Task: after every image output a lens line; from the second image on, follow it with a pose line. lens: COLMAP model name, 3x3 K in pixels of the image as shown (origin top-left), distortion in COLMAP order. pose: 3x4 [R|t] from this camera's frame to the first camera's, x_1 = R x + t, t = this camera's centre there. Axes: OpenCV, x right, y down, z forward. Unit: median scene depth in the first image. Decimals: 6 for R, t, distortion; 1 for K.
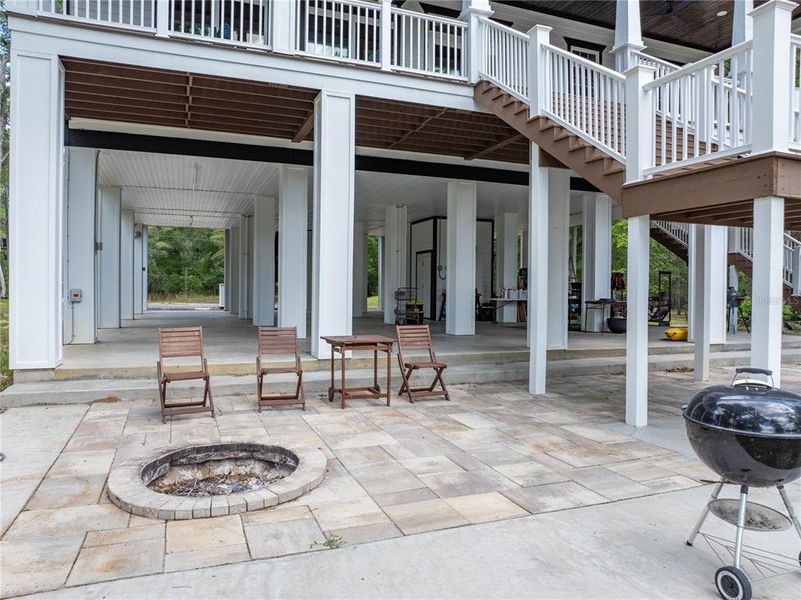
lens RADIAL K [[562.6, 0, 400.5], [0, 562.6, 300.0], [0, 0, 1]] dist [-0.043933, 0.002257]
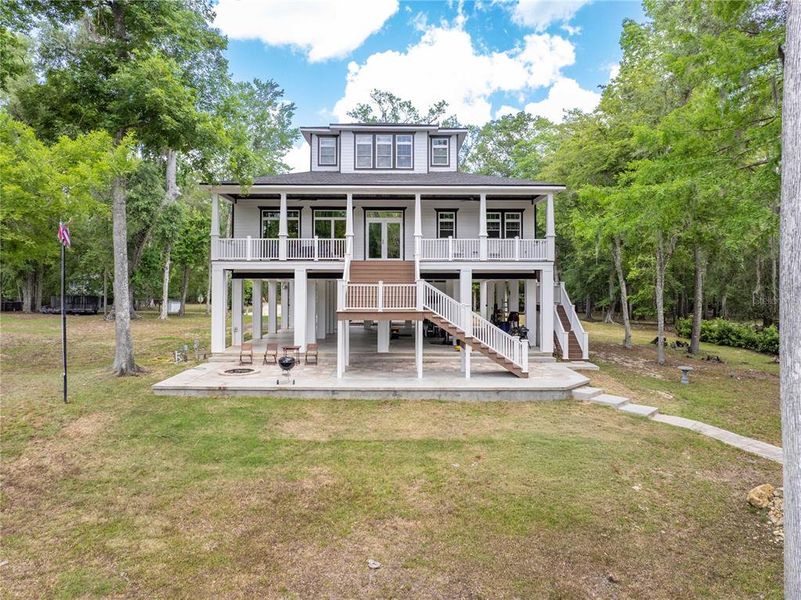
lens RADIAL K [[562.6, 0, 400.5], [0, 562.6, 300.0], [0, 0, 1]] dist [-0.043933, 0.002257]
pose [[0.937676, -0.003096, -0.347498, 0.757015], [-0.000575, 0.999945, -0.010460, -0.081101], [0.347511, 0.010008, 0.937622, -0.887370]]
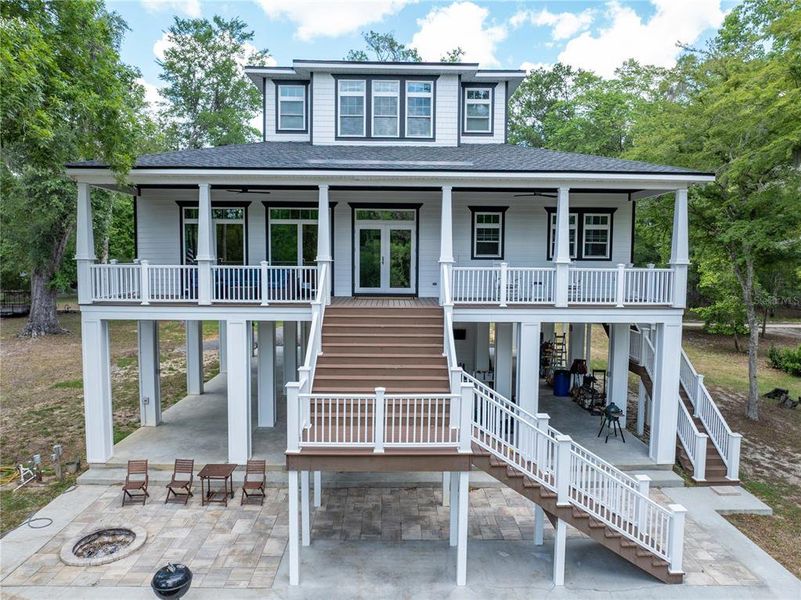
lens RADIAL K [[549.9, 0, 399.5], [0, 549.9, 308.1], [0, 0, 1]] dist [-0.043157, -0.001800]
pose [[0.939364, 0.029877, -0.341618, 0.483143], [-0.007069, 0.997673, 0.067818, -0.263235], [0.342849, -0.061291, 0.937389, -0.231046]]
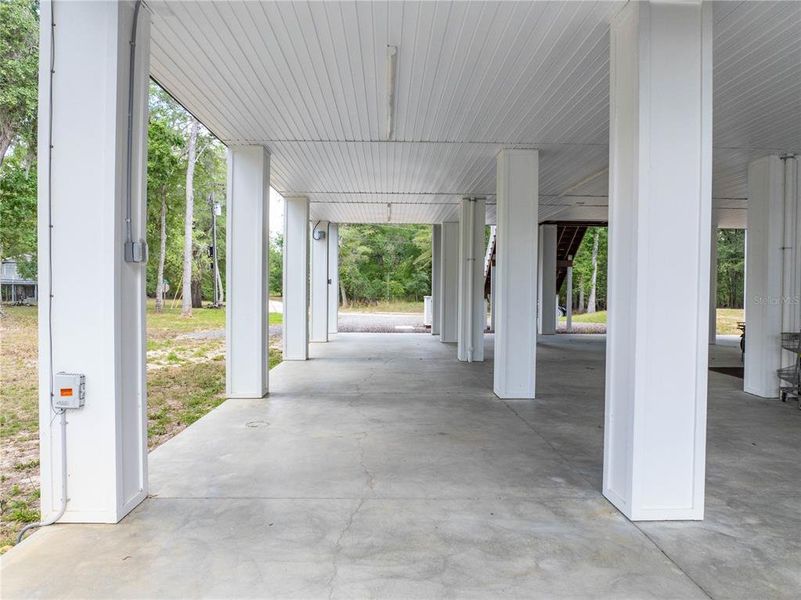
lens RADIAL K [[562.6, 0, 400.5], [0, 562.6, 300.0], [0, 0, 1]] dist [-0.043933, 0.002257]
pose [[0.940486, 0.003358, -0.339817, -0.154123], [-0.004244, 0.999989, -0.001866, -0.040018], [0.339807, 0.003197, 0.940490, 0.433548]]
